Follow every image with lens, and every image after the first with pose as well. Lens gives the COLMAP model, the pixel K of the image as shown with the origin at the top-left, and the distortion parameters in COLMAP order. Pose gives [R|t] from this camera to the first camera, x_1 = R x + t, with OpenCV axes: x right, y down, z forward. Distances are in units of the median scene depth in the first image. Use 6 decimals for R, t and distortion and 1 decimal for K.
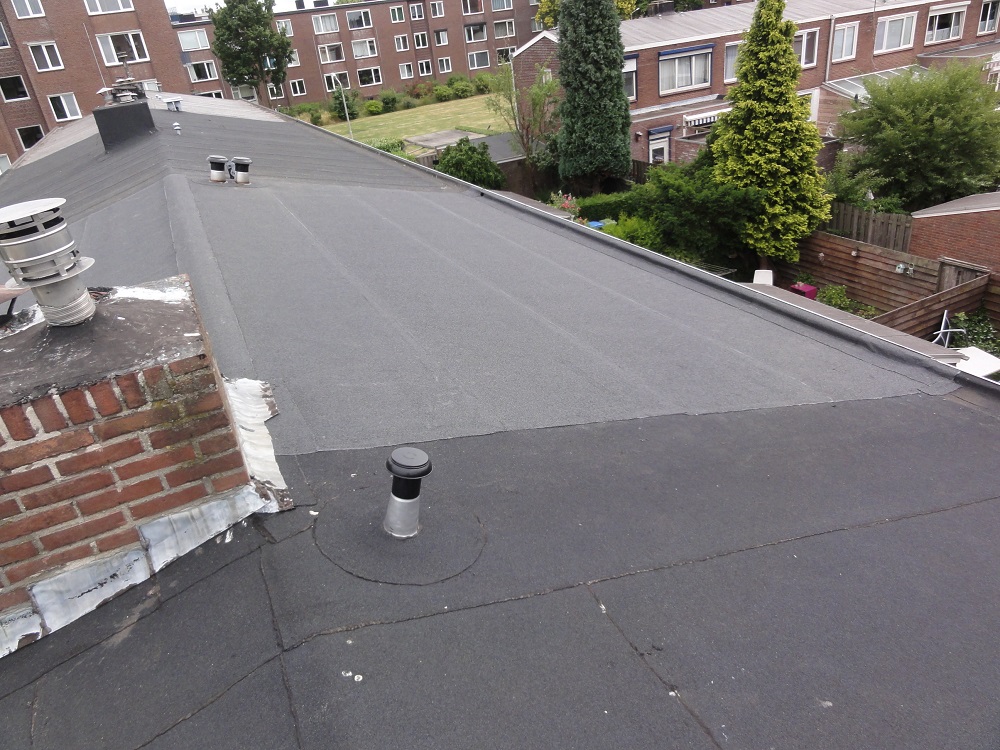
lens RADIAL K [[716.5, 0, 500.0], [0, 716.5, 375.0], [0, 0, 1]] dist [0.001764, 0.006264]
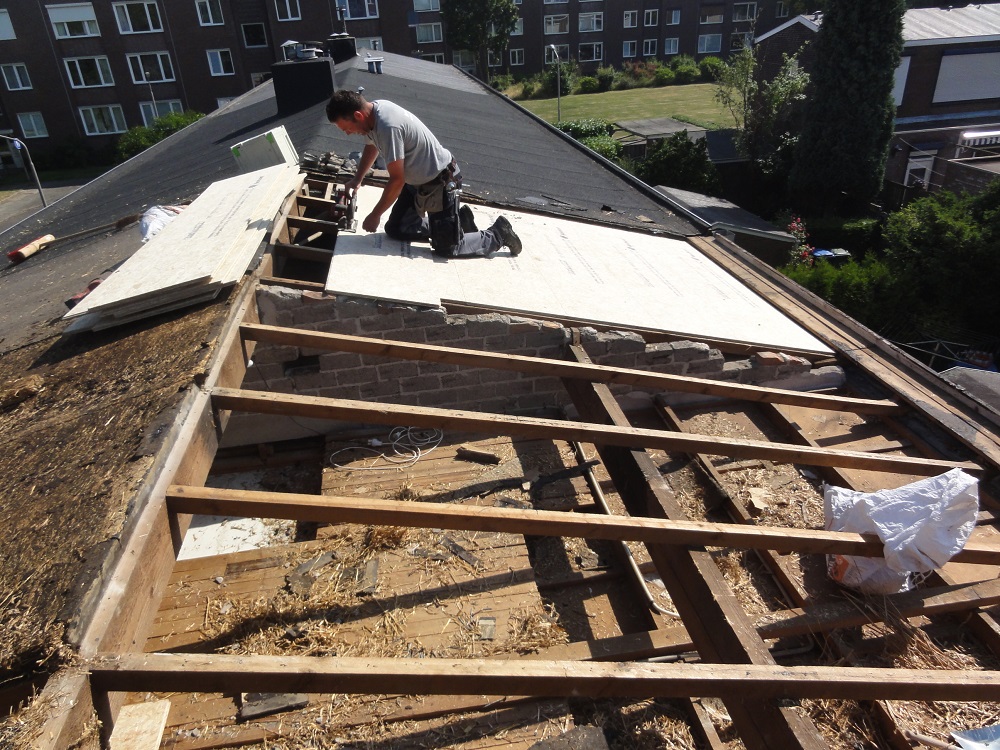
lens RADIAL K [[716.5, 0, 500.0], [0, 716.5, 375.0], [0, 0, 1]] dist [0.001764, 0.006264]
pose [[0.957527, 0.184074, -0.221941, -0.015148], [-0.178106, 0.982898, 0.046792, -0.042304], [0.226759, -0.005276, 0.973937, 0.100889]]
